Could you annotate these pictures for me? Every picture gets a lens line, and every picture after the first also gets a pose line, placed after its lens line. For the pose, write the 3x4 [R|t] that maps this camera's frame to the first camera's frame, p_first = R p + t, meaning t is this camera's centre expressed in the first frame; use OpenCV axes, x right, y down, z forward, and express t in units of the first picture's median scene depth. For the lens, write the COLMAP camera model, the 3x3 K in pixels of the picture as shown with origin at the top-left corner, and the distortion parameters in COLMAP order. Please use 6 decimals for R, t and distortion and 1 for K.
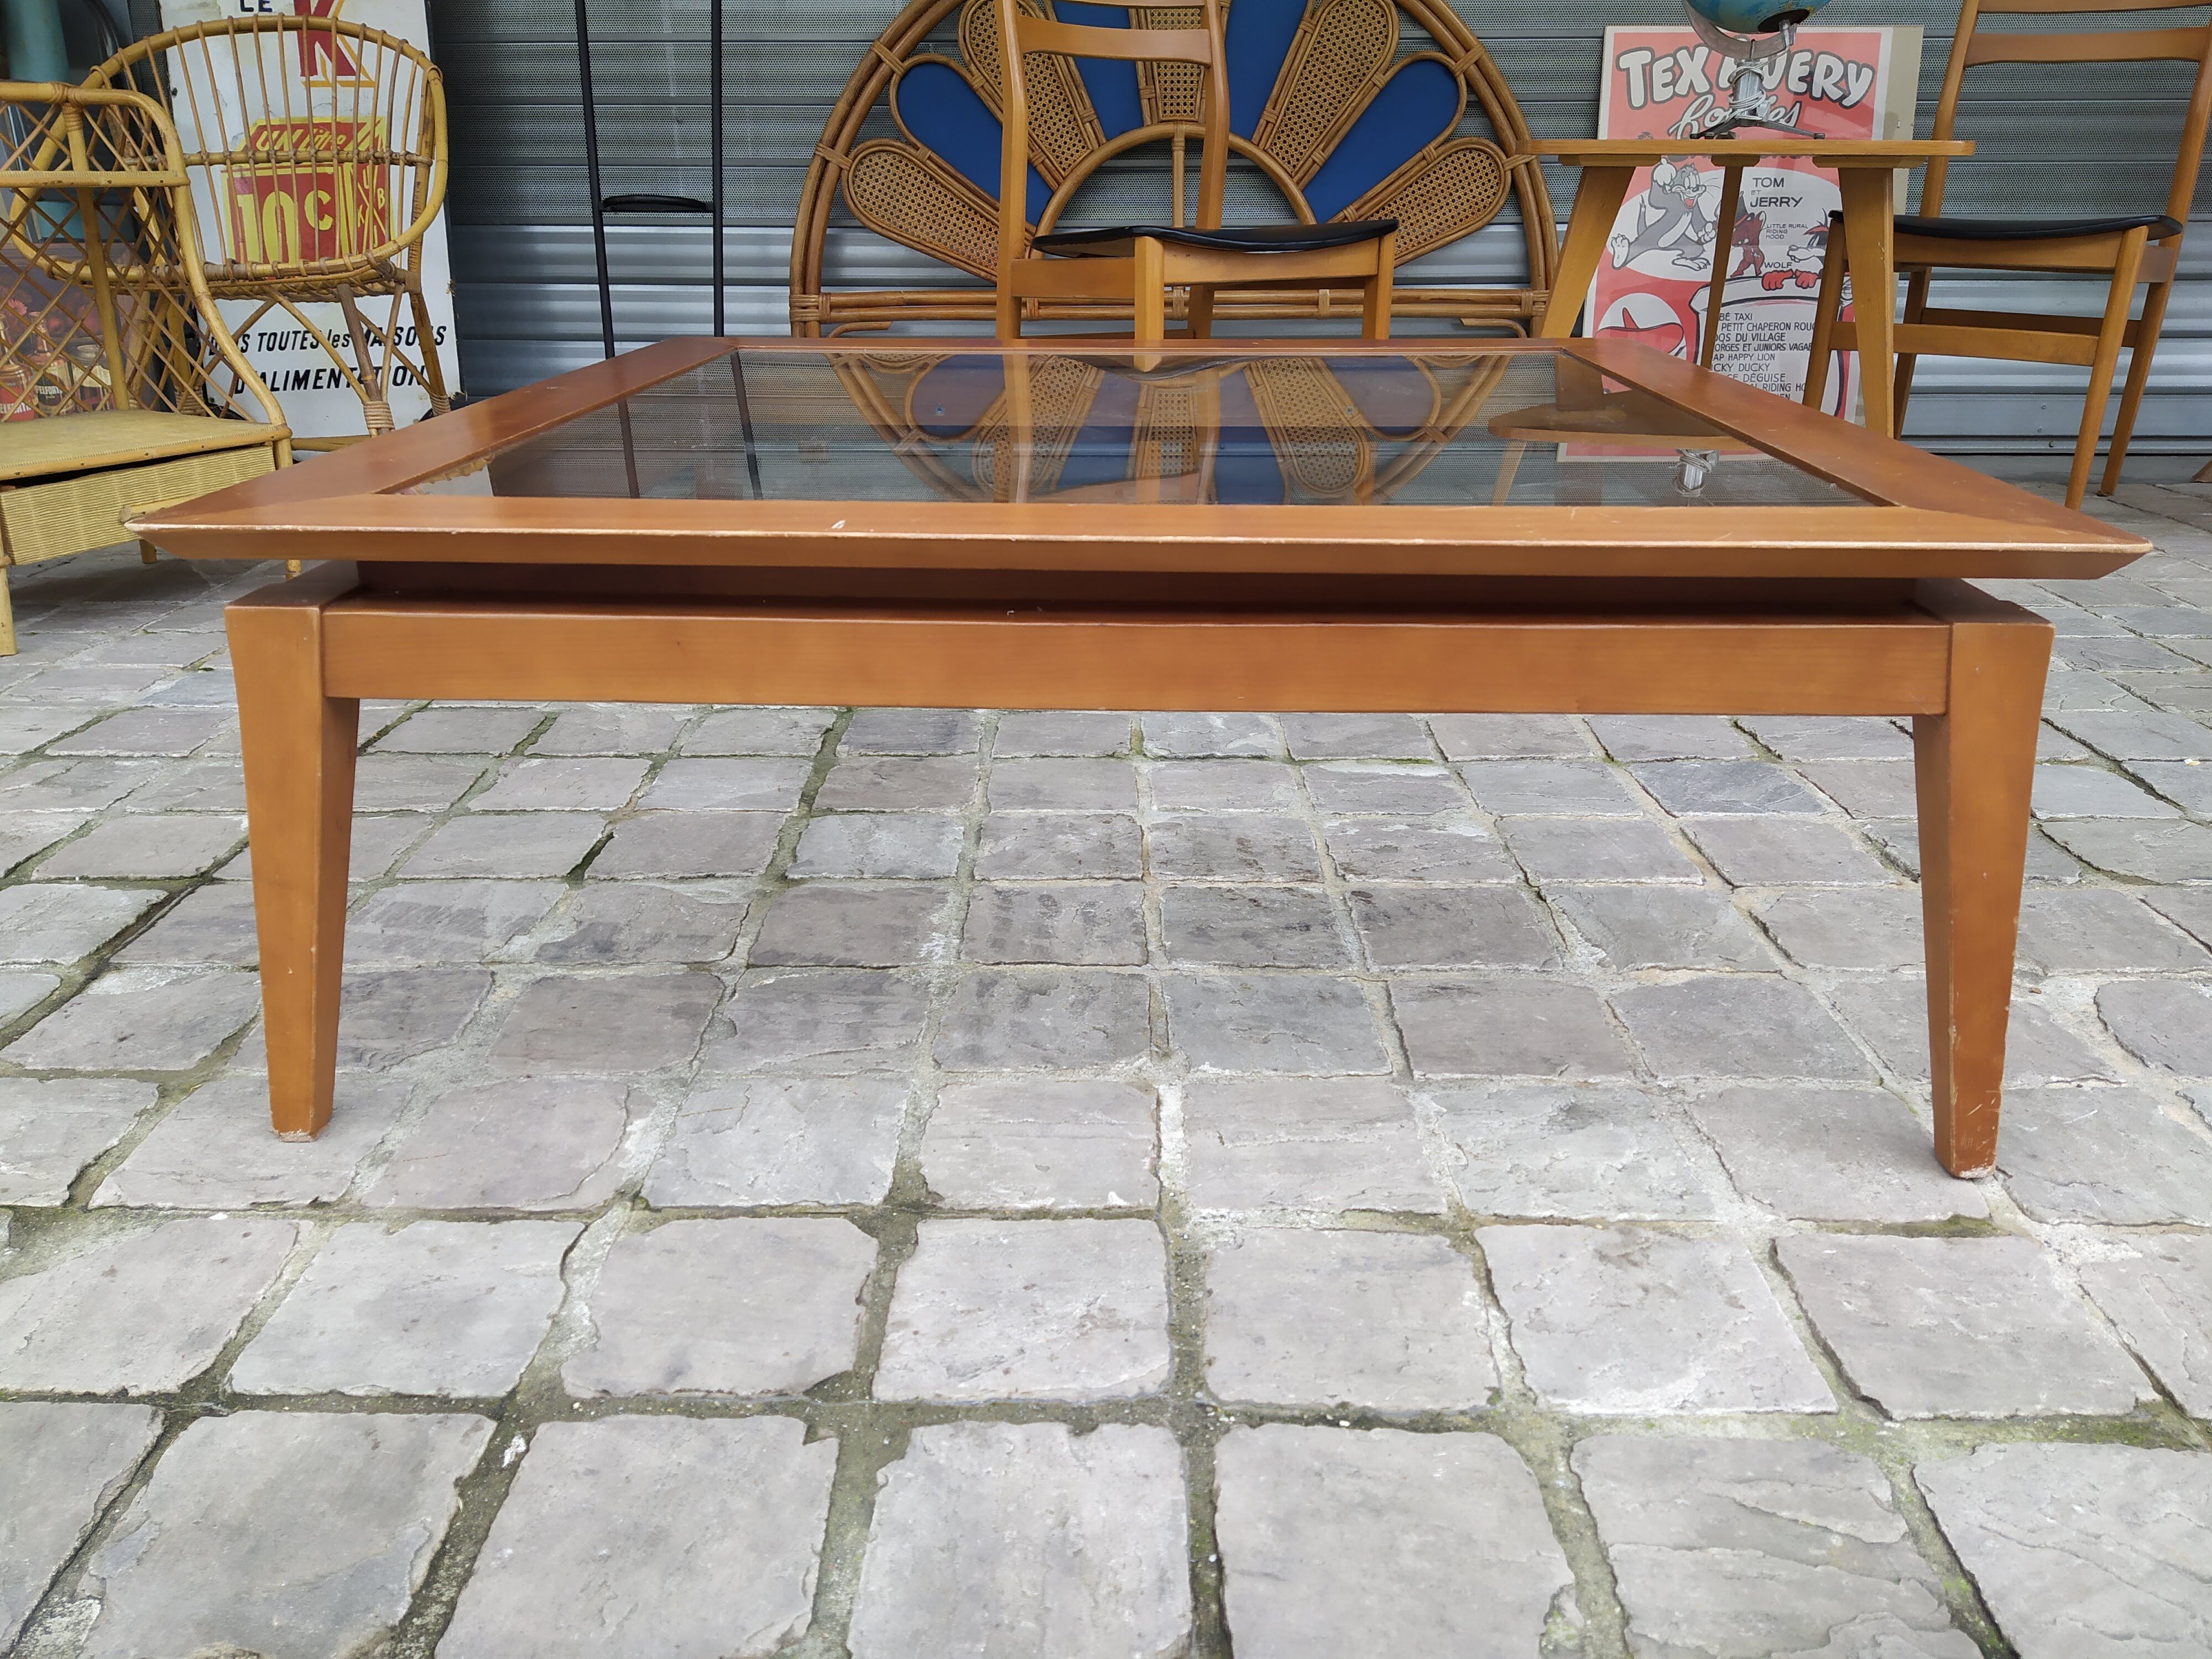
lens RADIAL K [[1627.9, 0, 1095.7], [0, 1627.9, 833.6], [0, 0, 1]] dist [0.122713, -0.188823]
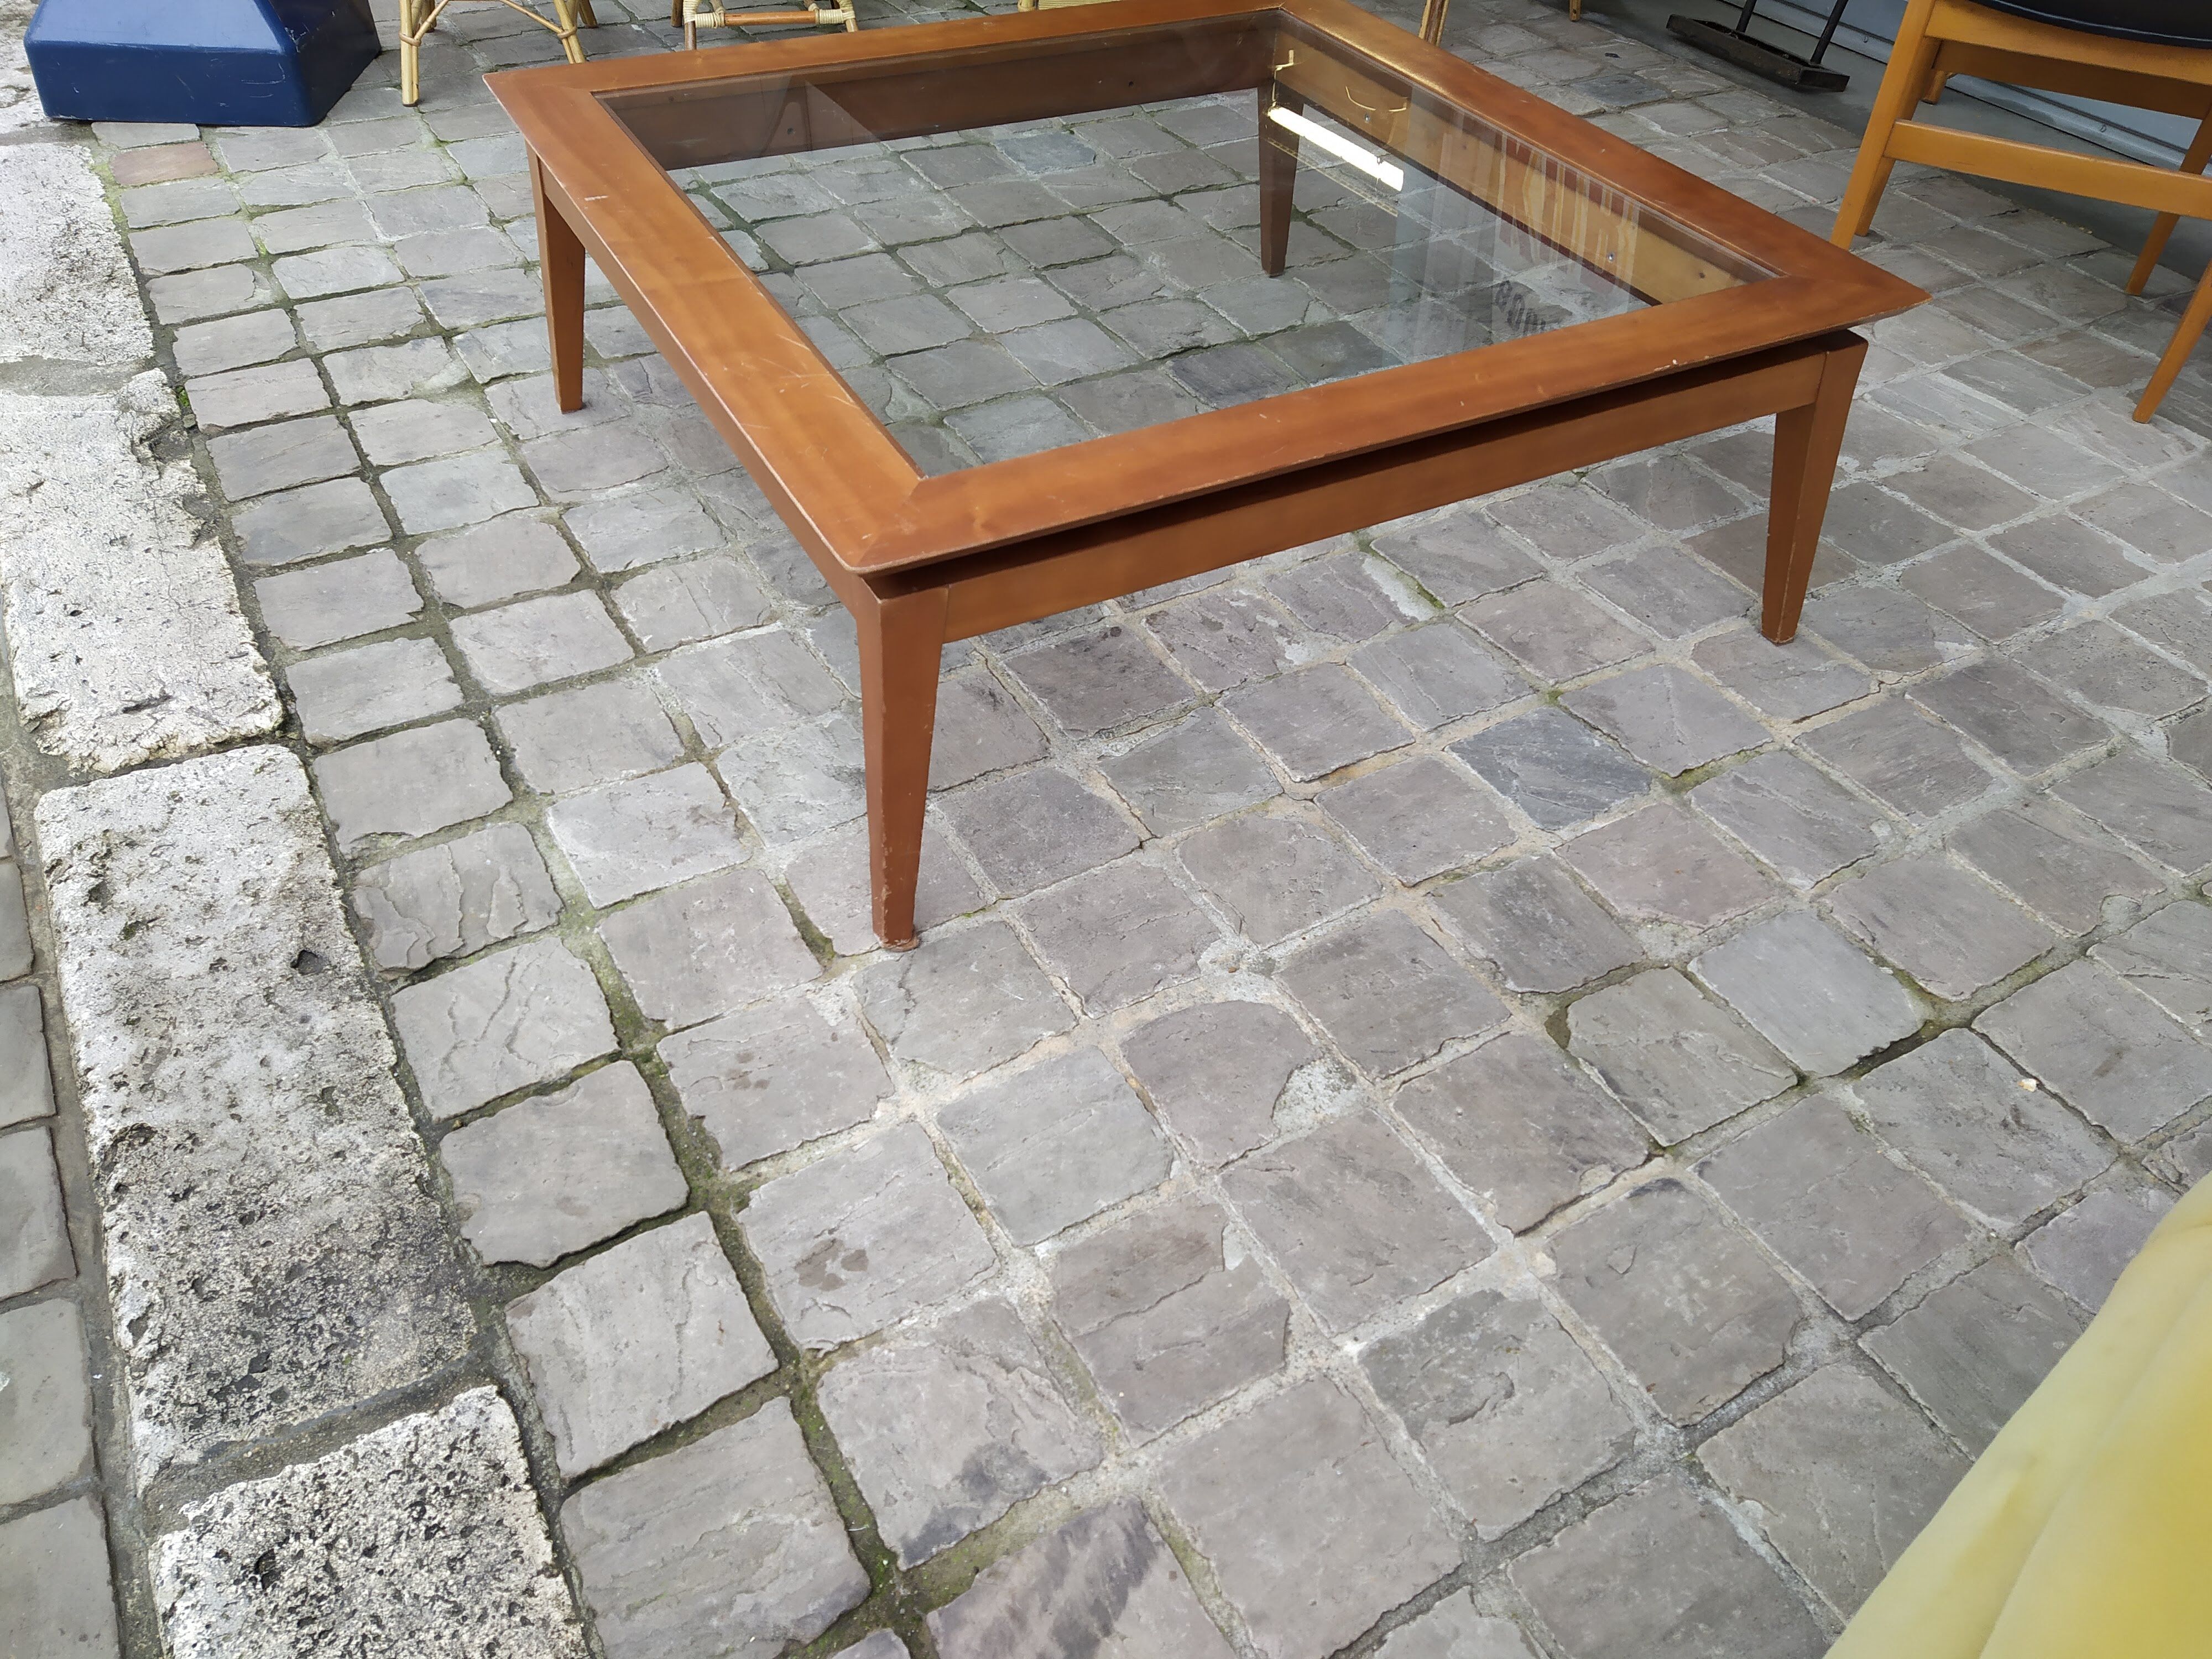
lens RADIAL K [[1600.8, 0, 1115.0], [0, 1600.8, 868.9], [0, 0, 1]] dist [0.107104, -0.132095]
pose [[0.511897, 0.603654, -0.611199, 1.359668], [-0.358700, 0.796691, 0.486434, -0.553818], [0.780574, -0.029768, 0.624354, 0.285198]]
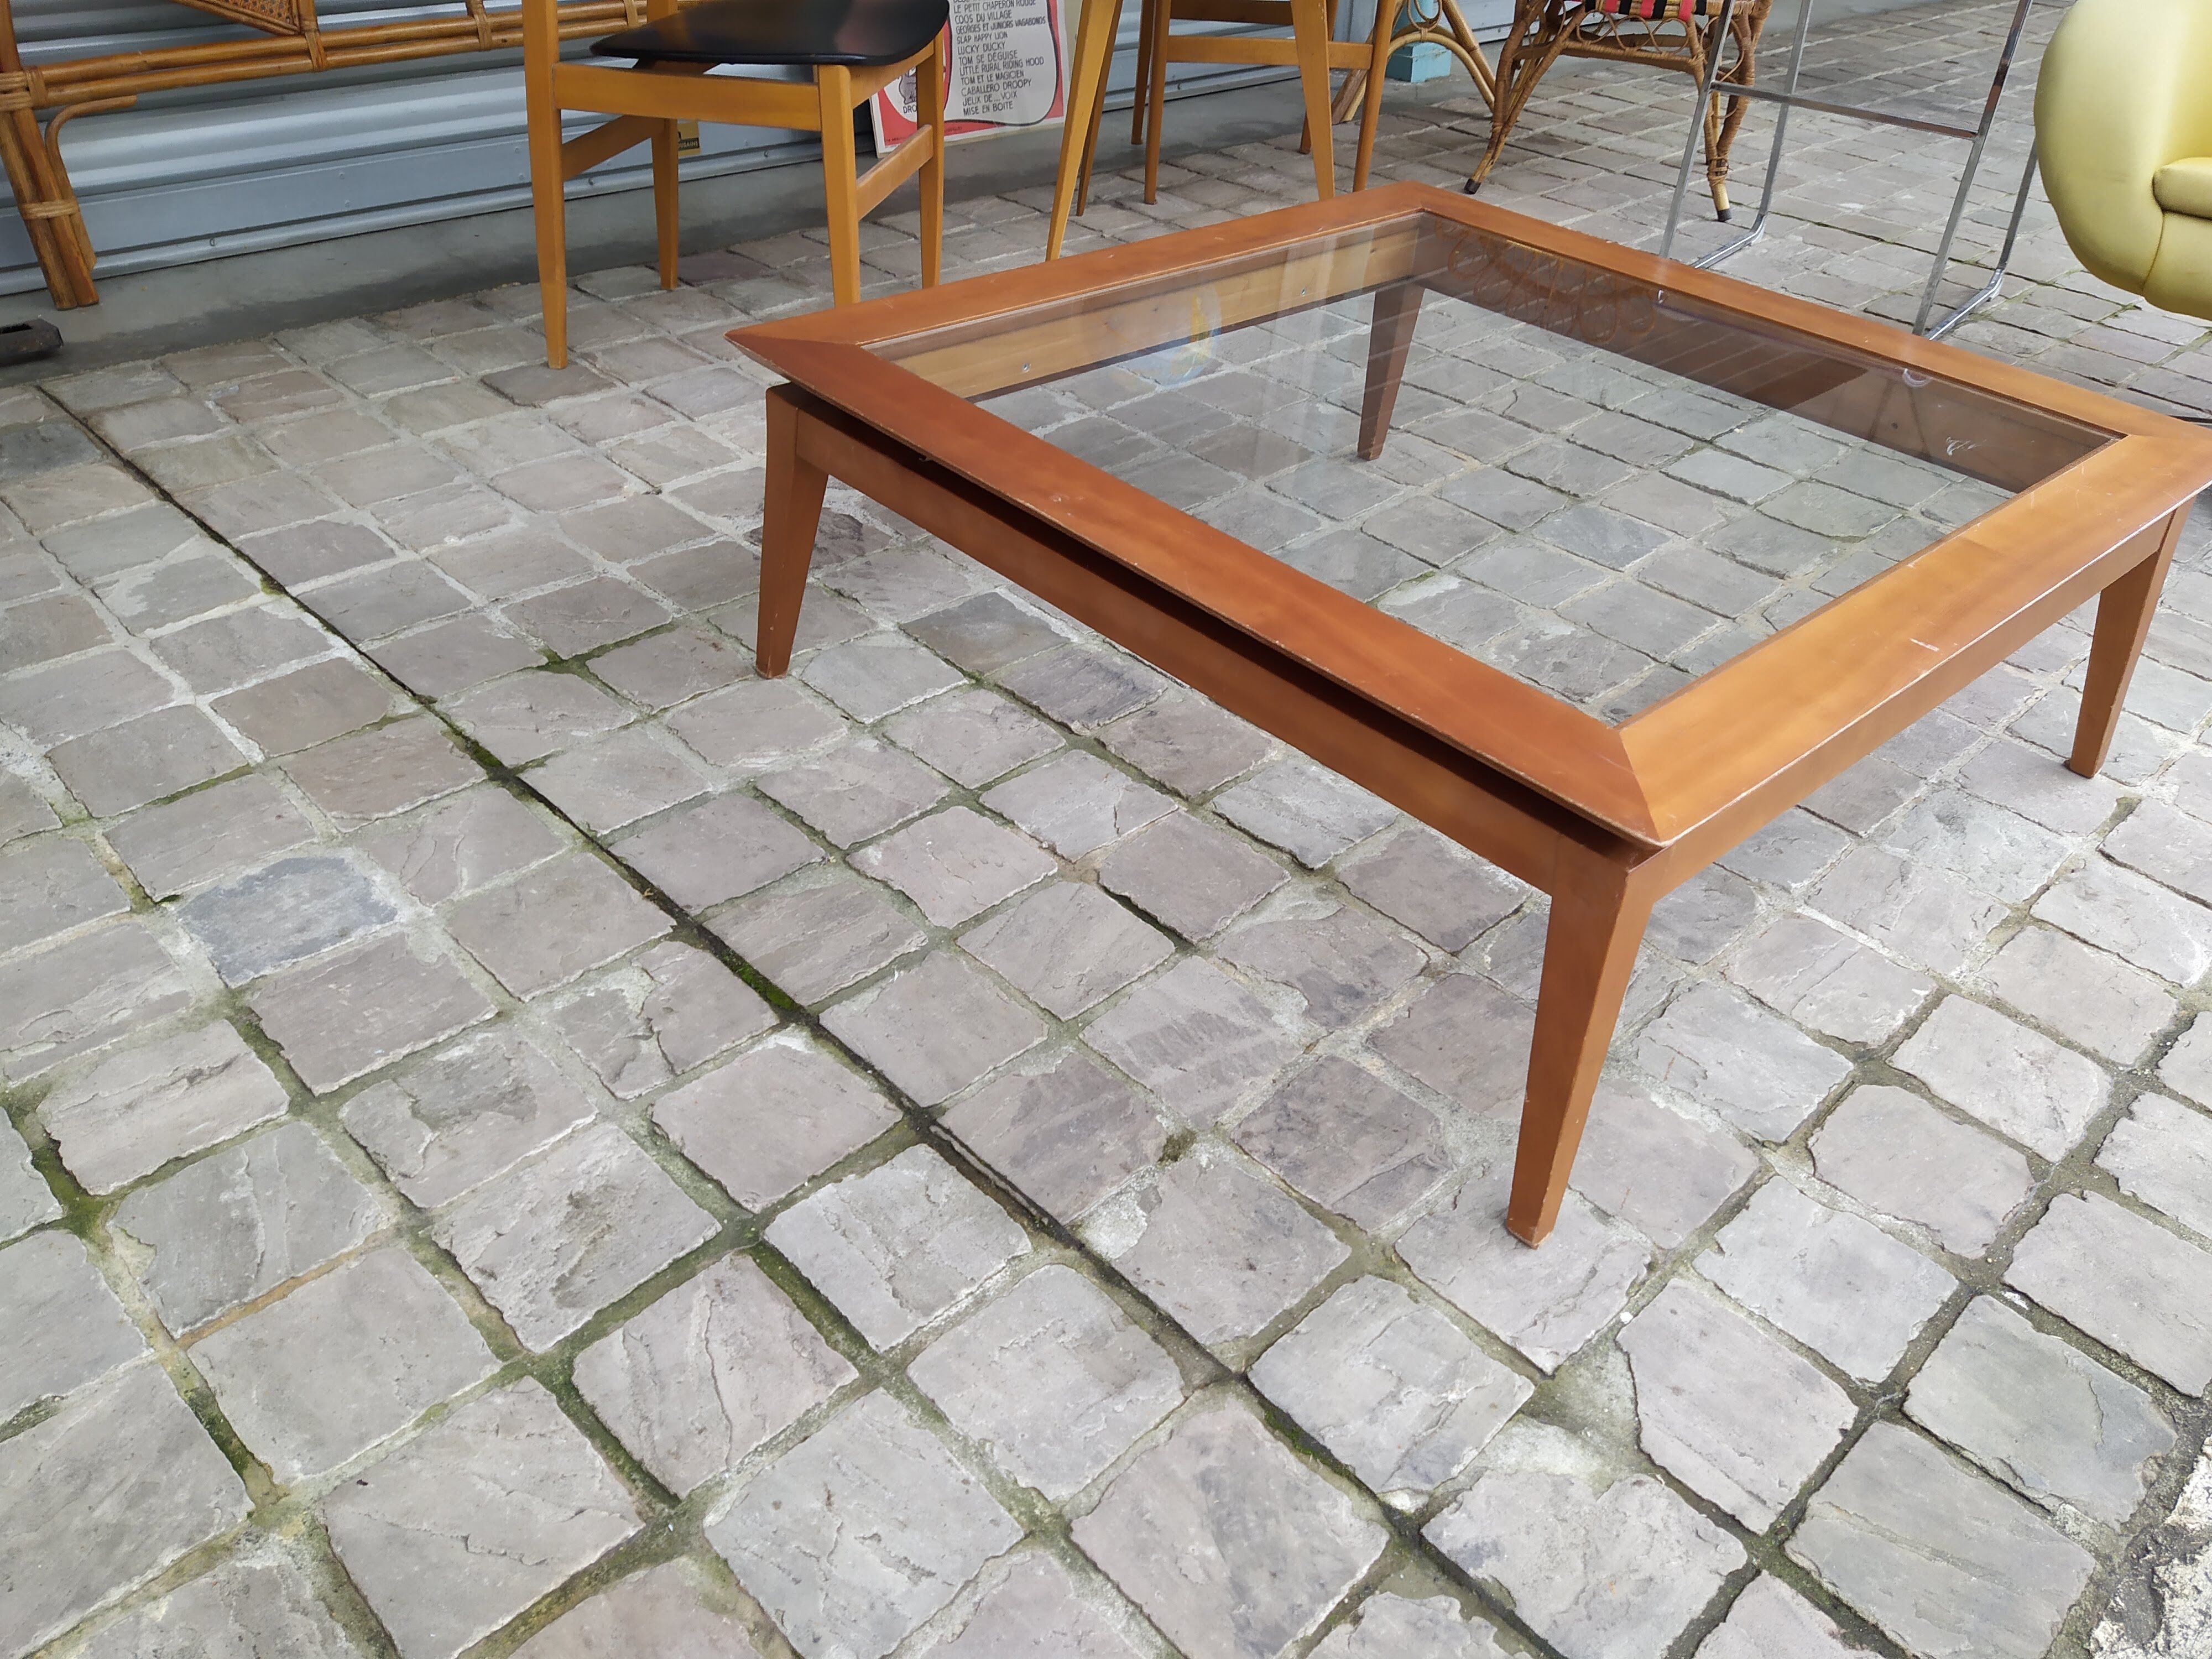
lens RADIAL K [[1657.2, 0, 1116.5], [0, 1657.2, 824.5], [0, 0, 1]] dist [0.124371, -0.183560]
pose [[0.704324, -0.377138, 0.601411, -1.303089], [0.207314, 0.919547, 0.333849, -0.558930], [-0.678932, -0.110457, 0.725845, 0.354172]]
